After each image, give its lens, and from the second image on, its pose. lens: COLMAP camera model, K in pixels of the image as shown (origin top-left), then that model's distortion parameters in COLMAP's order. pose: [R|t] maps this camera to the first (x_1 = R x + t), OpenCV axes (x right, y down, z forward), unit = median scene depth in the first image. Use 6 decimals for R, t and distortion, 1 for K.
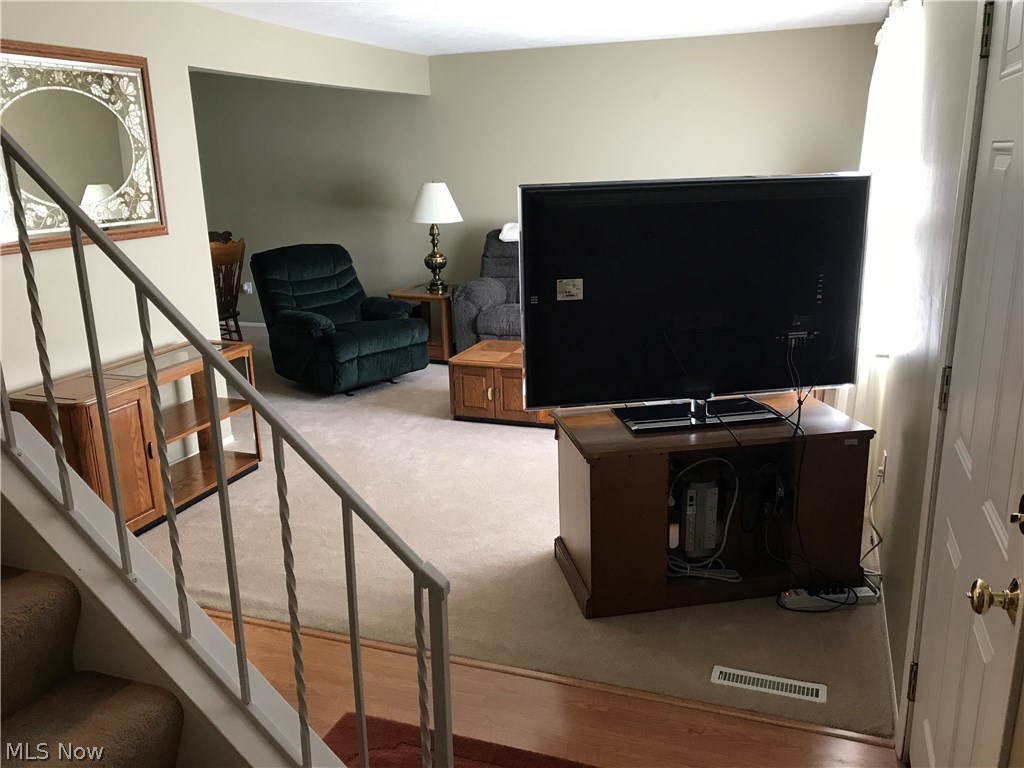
lens RADIAL K [[841.9, 0, 508.5], [0, 841.9, 379.2], [0, 0, 1]] dist [0.060492, -0.112040]
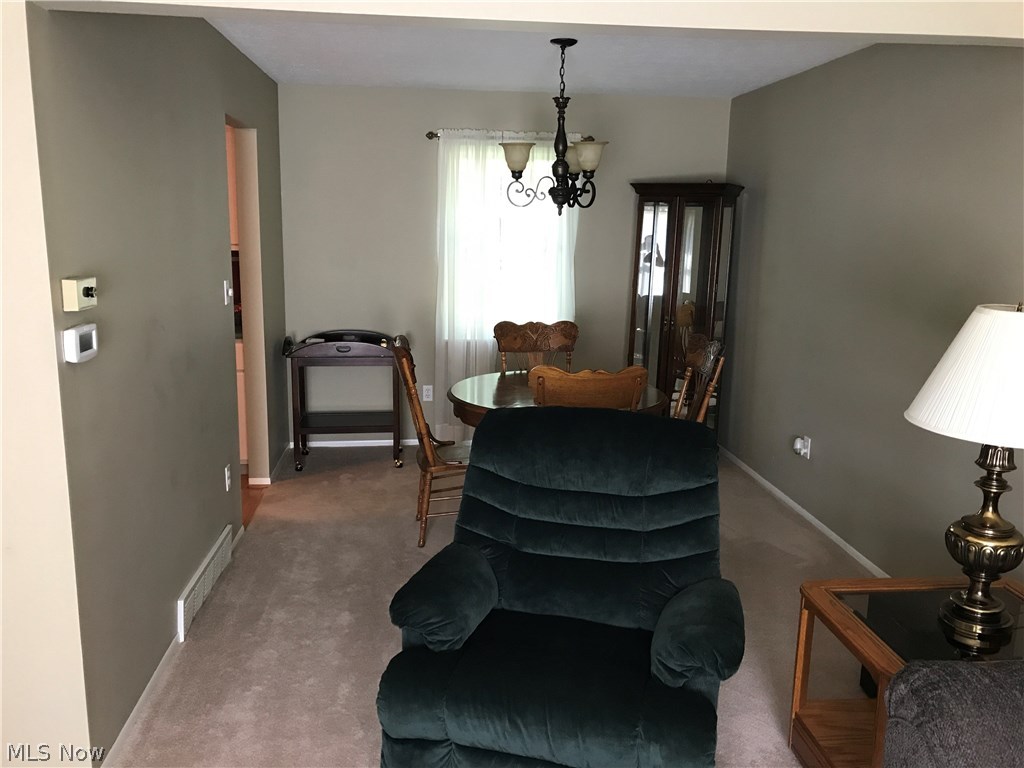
lens RADIAL K [[841.9, 0, 508.5], [0, 841.9, 379.2], [0, 0, 1]] dist [0.060492, -0.112040]
pose [[0.424423, 0.200799, -0.882919, 0.108024], [-0.260241, 0.961010, 0.093460, -0.184784], [0.867260, 0.190105, 0.460130, 0.690996]]
